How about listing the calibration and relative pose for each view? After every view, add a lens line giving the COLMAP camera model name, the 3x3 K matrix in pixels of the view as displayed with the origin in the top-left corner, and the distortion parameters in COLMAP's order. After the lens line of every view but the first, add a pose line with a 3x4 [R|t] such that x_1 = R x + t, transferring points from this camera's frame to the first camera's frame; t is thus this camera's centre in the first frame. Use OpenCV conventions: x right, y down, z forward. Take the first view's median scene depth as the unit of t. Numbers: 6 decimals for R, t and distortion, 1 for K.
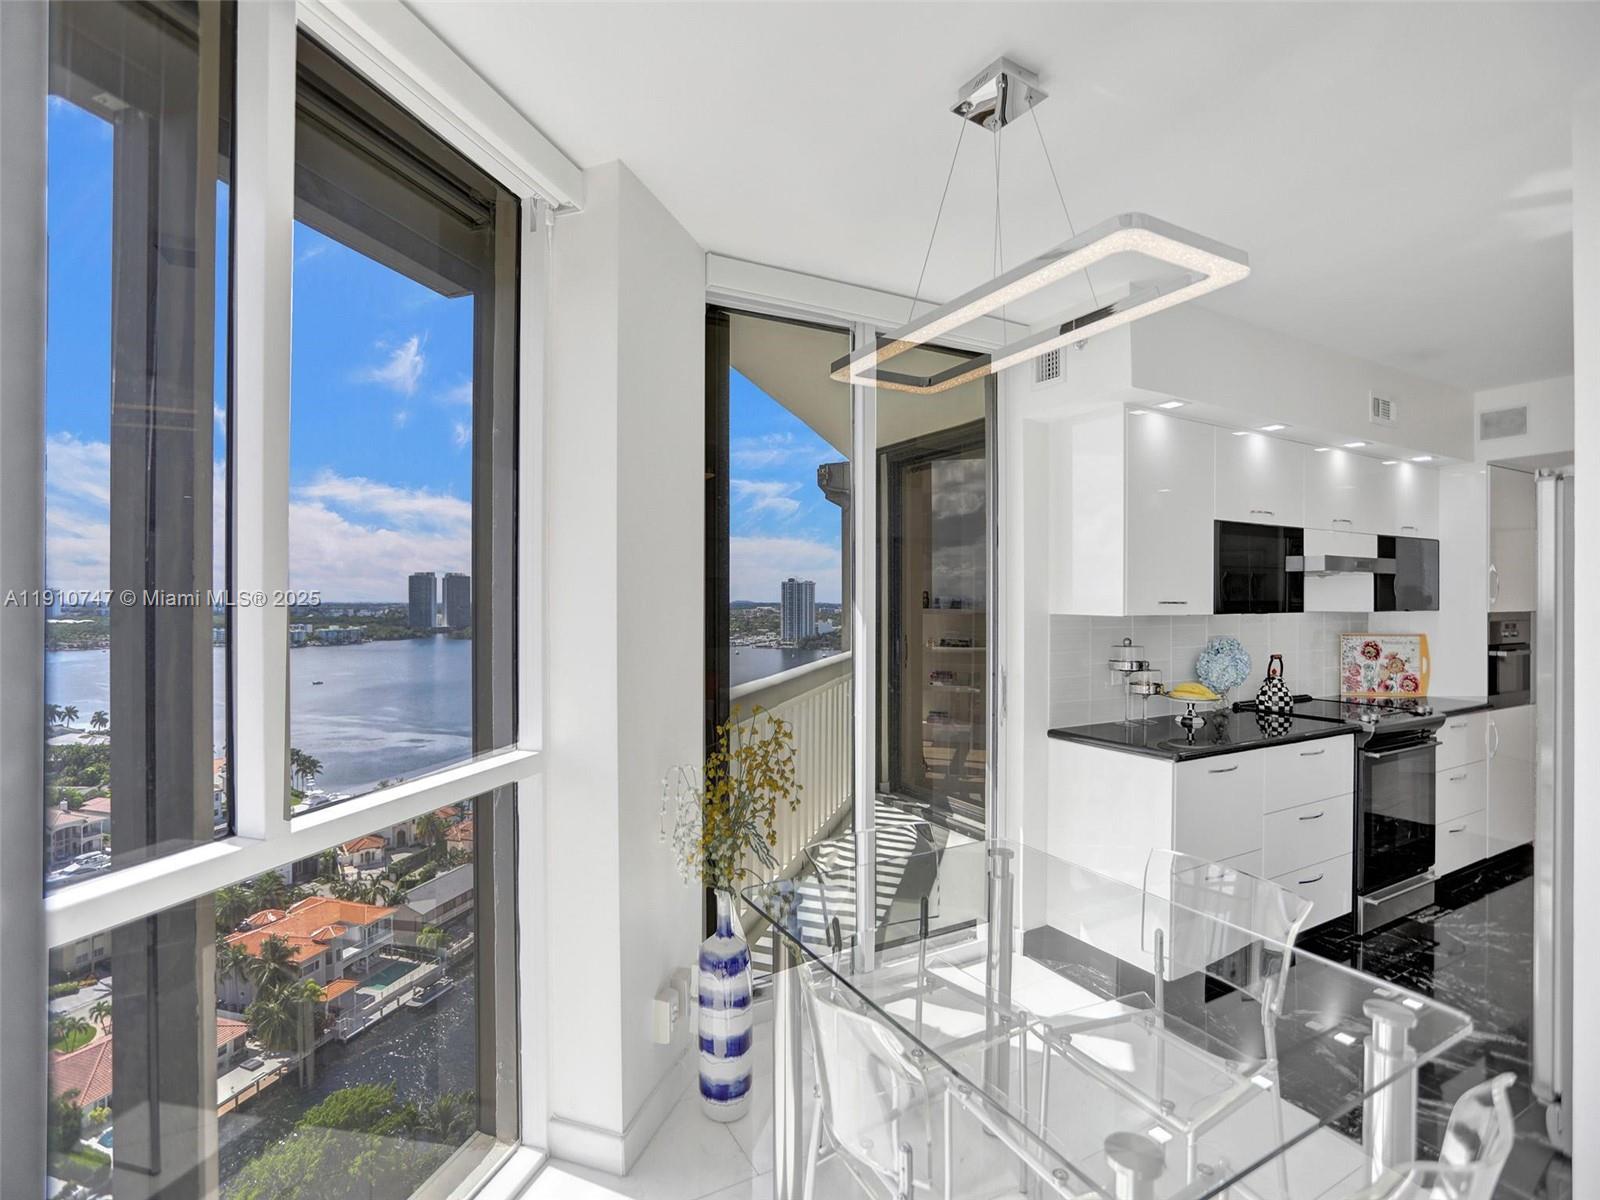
lens RADIAL K [[776.4, 0, 800.0], [0, 776.4, 600.0], [0, 0, 1]] dist [-0.012540, 0.000279]
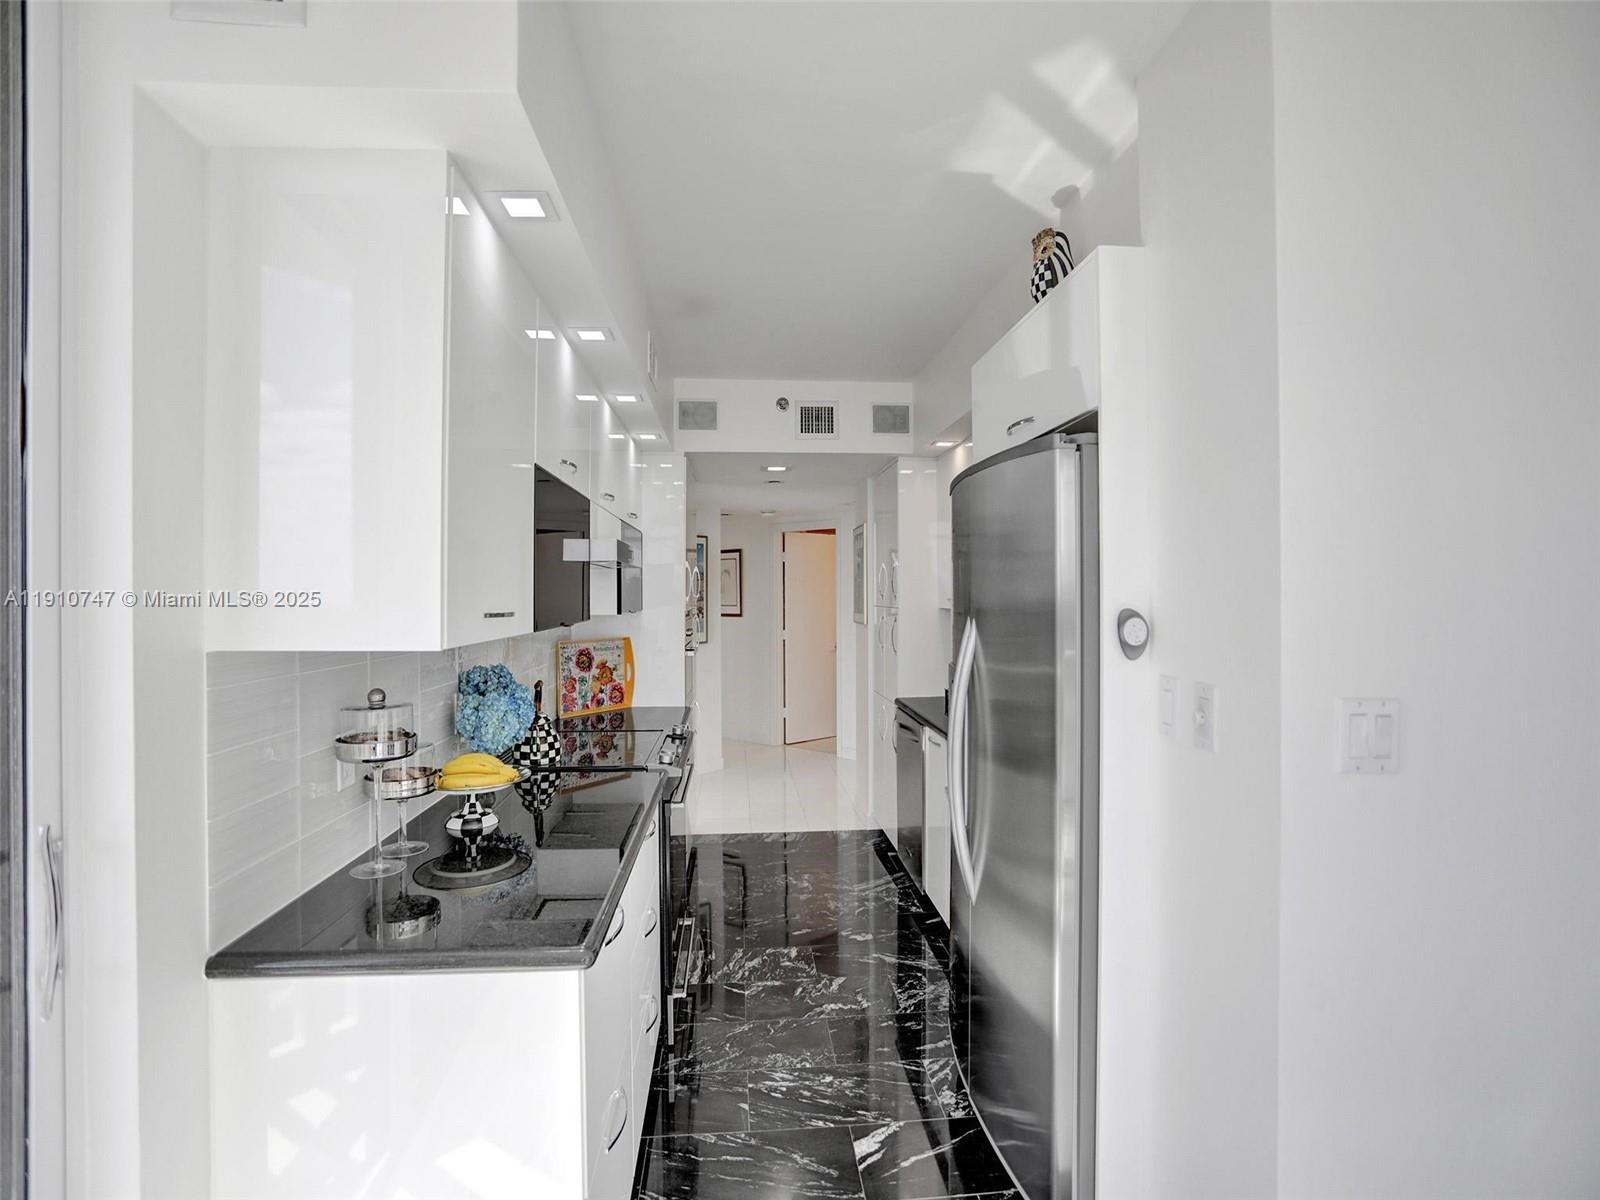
lens RADIAL K [[776.4, 0, 800.0], [0, 776.4, 600.0], [0, 0, 1]] dist [-0.012540, 0.000279]
pose [[0.425102, -0.009801, 0.905092, 0.085161], [0.002259, 0.999950, 0.009768, -0.007733], [-0.905143, -0.002108, 0.425103, 0.461109]]
